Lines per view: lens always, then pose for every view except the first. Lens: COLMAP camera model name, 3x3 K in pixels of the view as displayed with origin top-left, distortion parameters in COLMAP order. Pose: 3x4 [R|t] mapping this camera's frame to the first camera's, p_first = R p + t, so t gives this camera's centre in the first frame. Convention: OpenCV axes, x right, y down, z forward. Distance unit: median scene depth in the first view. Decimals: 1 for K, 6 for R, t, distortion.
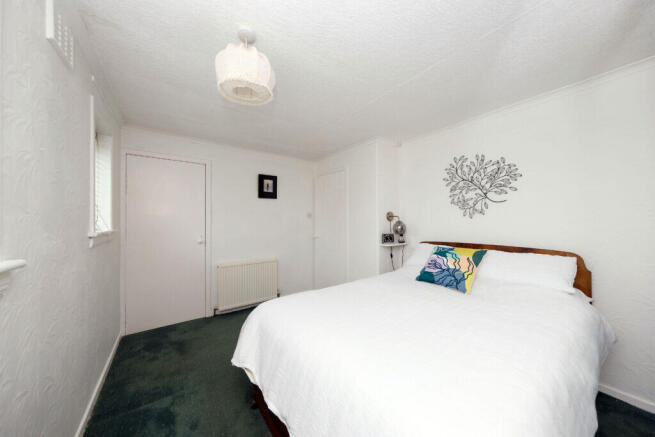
lens RADIAL K [[222.6, 0, 327.5], [0, 222.6, 218.5], [0, 0, 1]] dist [-0.000012, 0.000007]
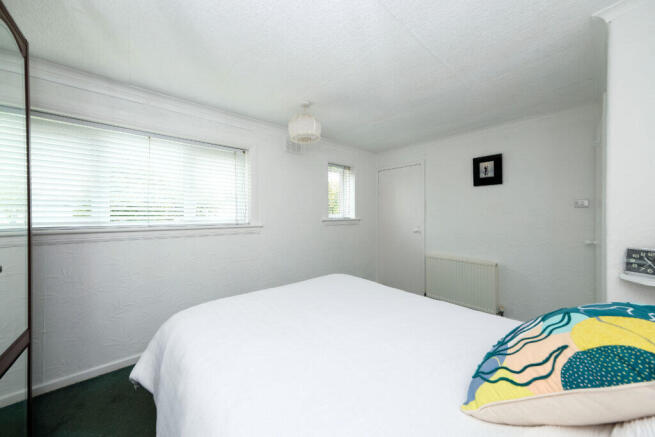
lens RADIAL K [[222.6, 0, 327.5], [0, 222.6, 218.5], [0, 0, 1]] dist [-0.000012, 0.000007]
pose [[0.097149, 0.024163, -0.994977, 0.475540], [0.002971, 0.999694, 0.024567, 0.006289], [0.995265, -0.005343, 0.097047, 0.364516]]
